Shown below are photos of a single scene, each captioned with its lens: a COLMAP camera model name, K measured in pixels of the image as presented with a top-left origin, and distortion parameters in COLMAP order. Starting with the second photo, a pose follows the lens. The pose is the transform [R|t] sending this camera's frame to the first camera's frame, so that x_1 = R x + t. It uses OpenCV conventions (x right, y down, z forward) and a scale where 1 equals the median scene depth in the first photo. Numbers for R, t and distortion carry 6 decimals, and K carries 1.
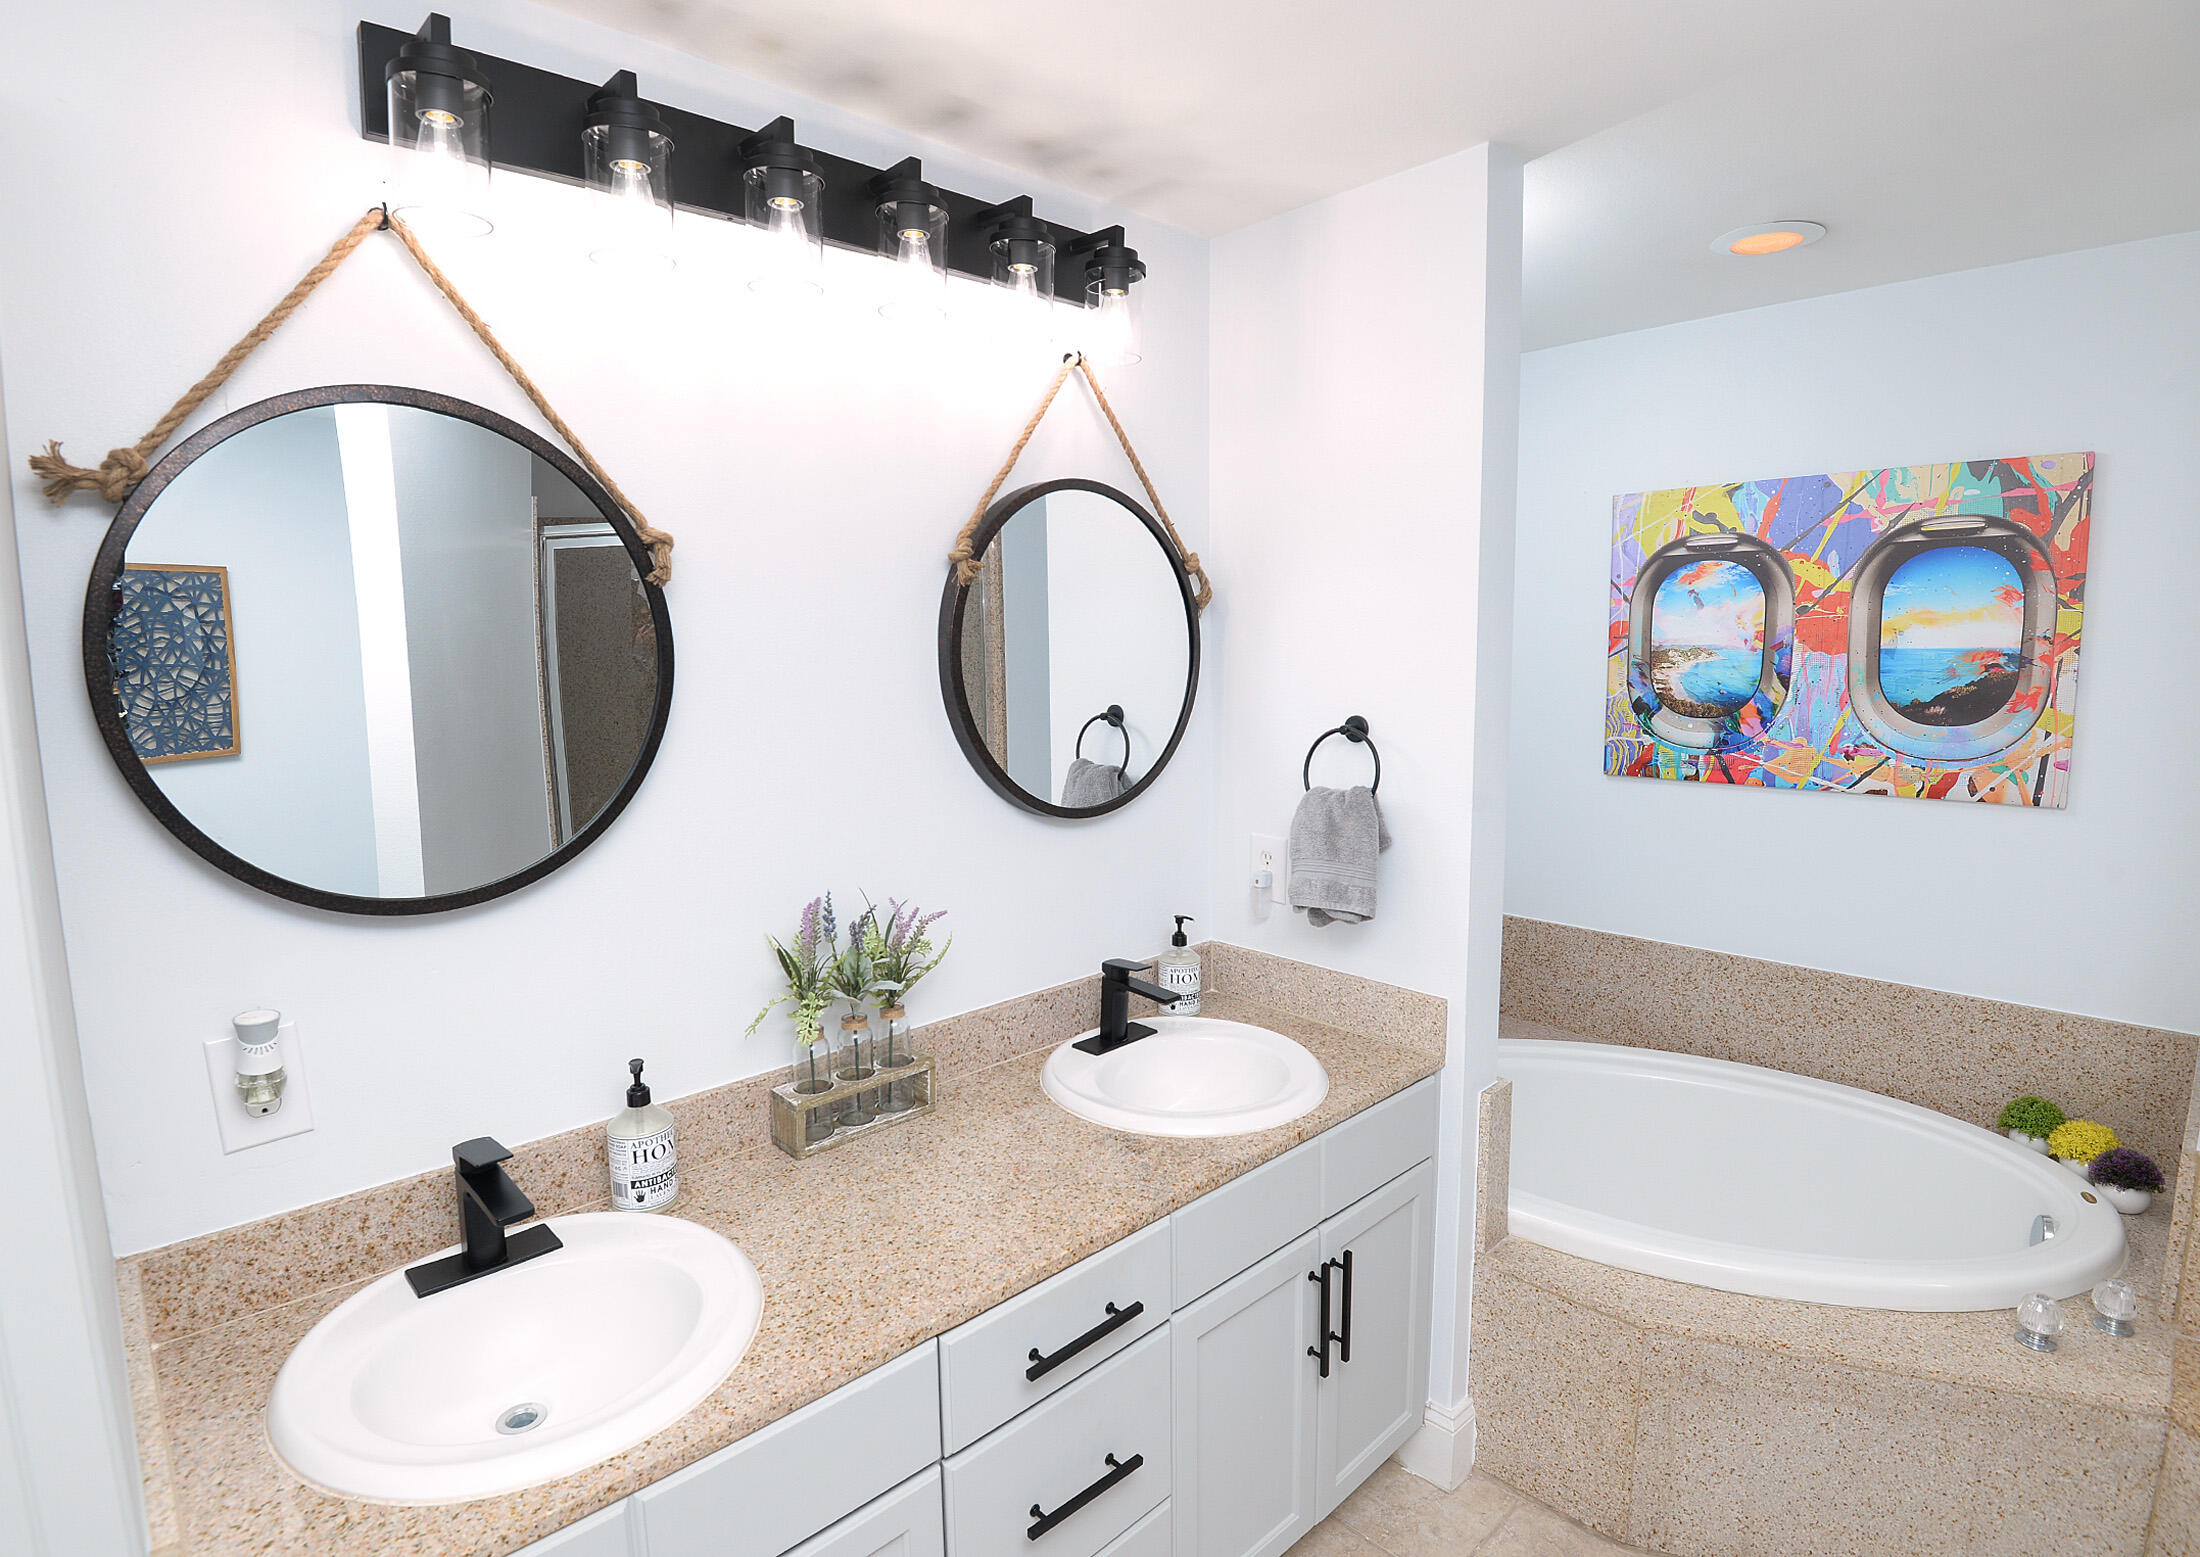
lens RADIAL K [[1101.1, 0, 1112.2], [0, 1101.1, 774.9], [0, 0, 1]] dist [-0.023756, -0.013257]
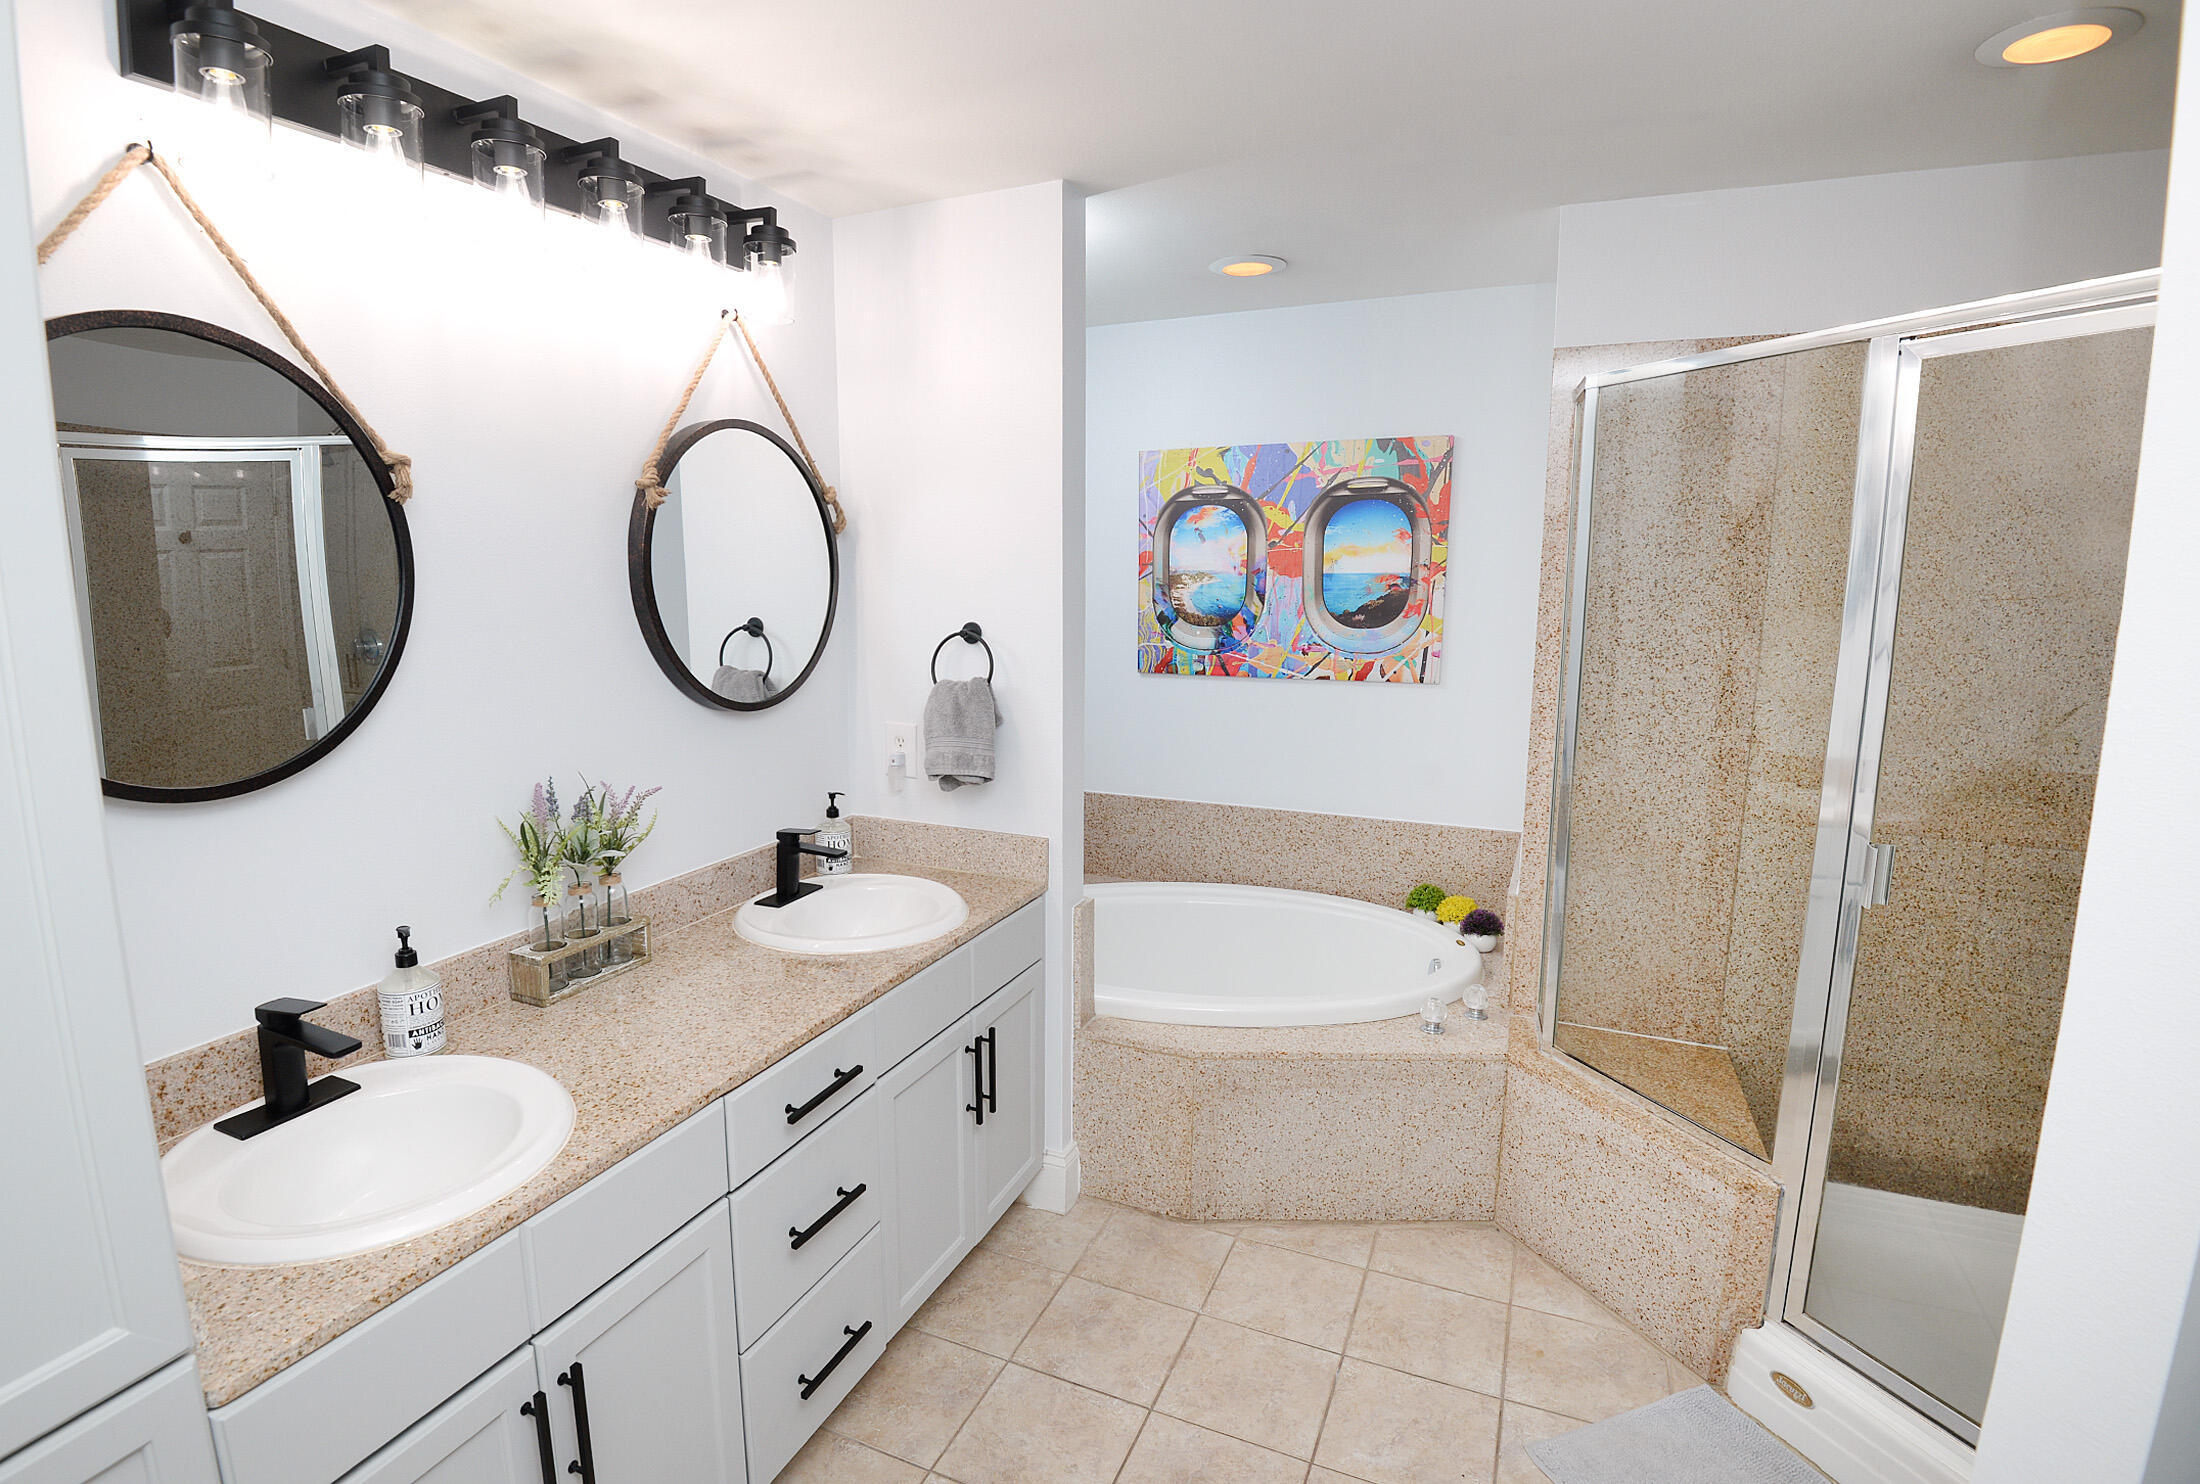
lens RADIAL K [[1050.7, 0, 1051.3], [0, 1050.7, 750.4], [0, 0, 1]] dist [-0.035066, -0.009482]
pose [[0.932703, -0.052366, 0.356824, -0.119302], [0.036211, 0.998000, 0.051811, 0.031866], [-0.358824, -0.035404, 0.932734, -0.148291]]
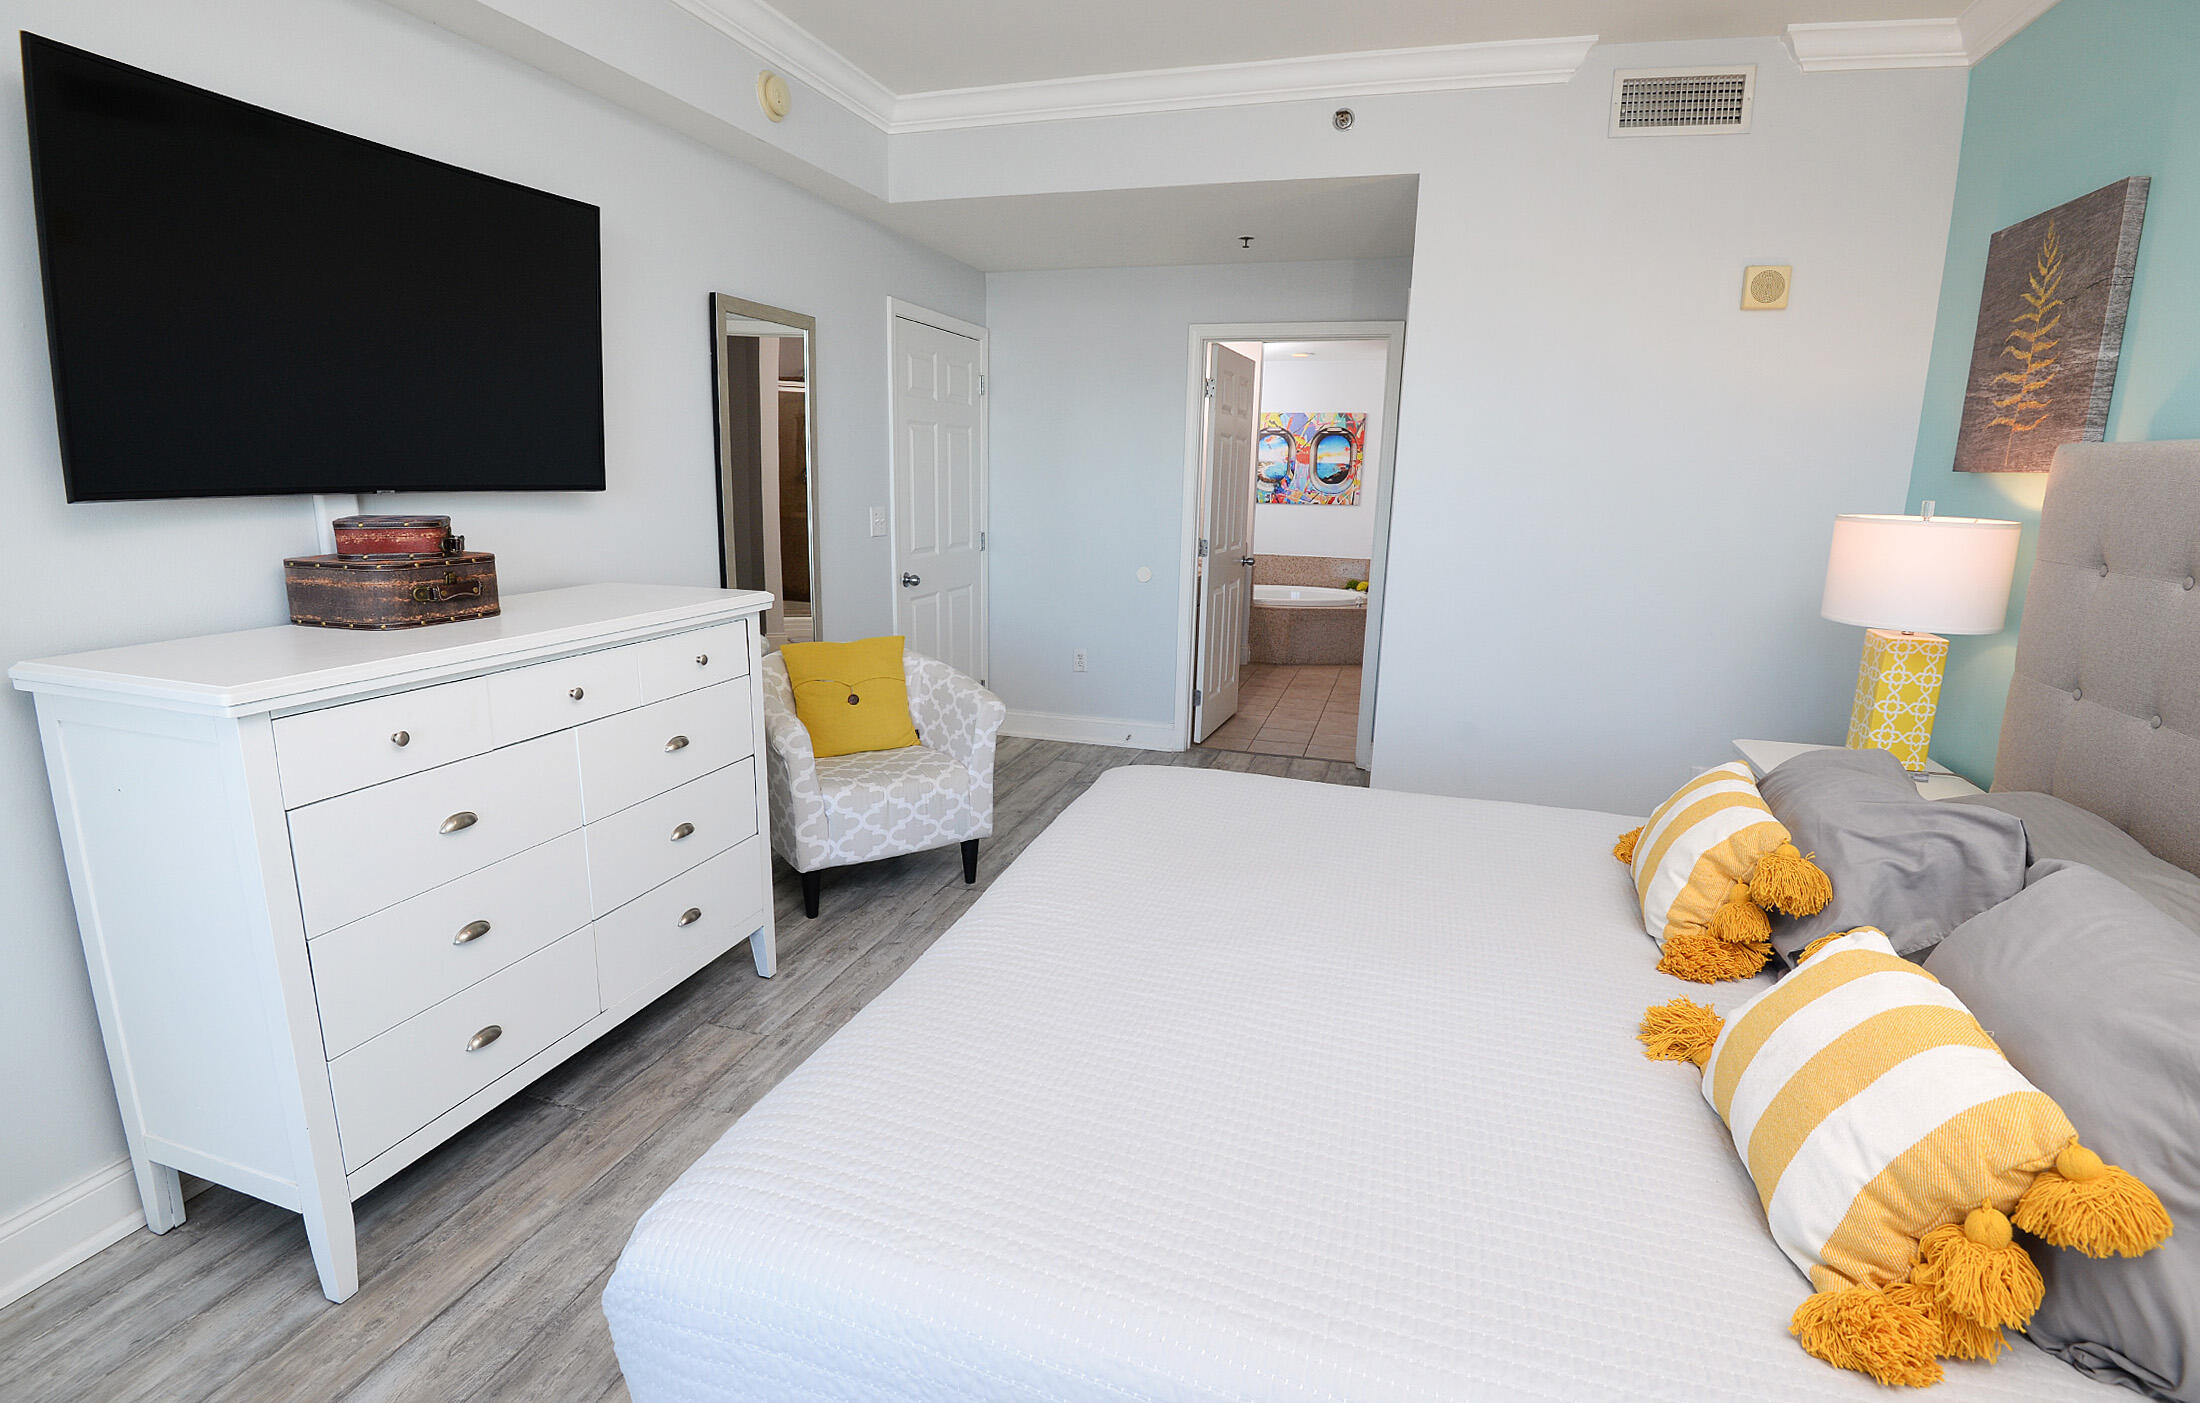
lens RADIAL K [[1065.4, 0, 1084.1], [0, 1065.4, 693.6], [0, 0, 1]] dist [-0.027884, -0.009217]
pose [[0.880175, -0.070447, 0.469392, -2.025204], [0.029599, 0.995146, 0.093852, 0.351708], [-0.473725, -0.068713, 0.877988, -2.148752]]
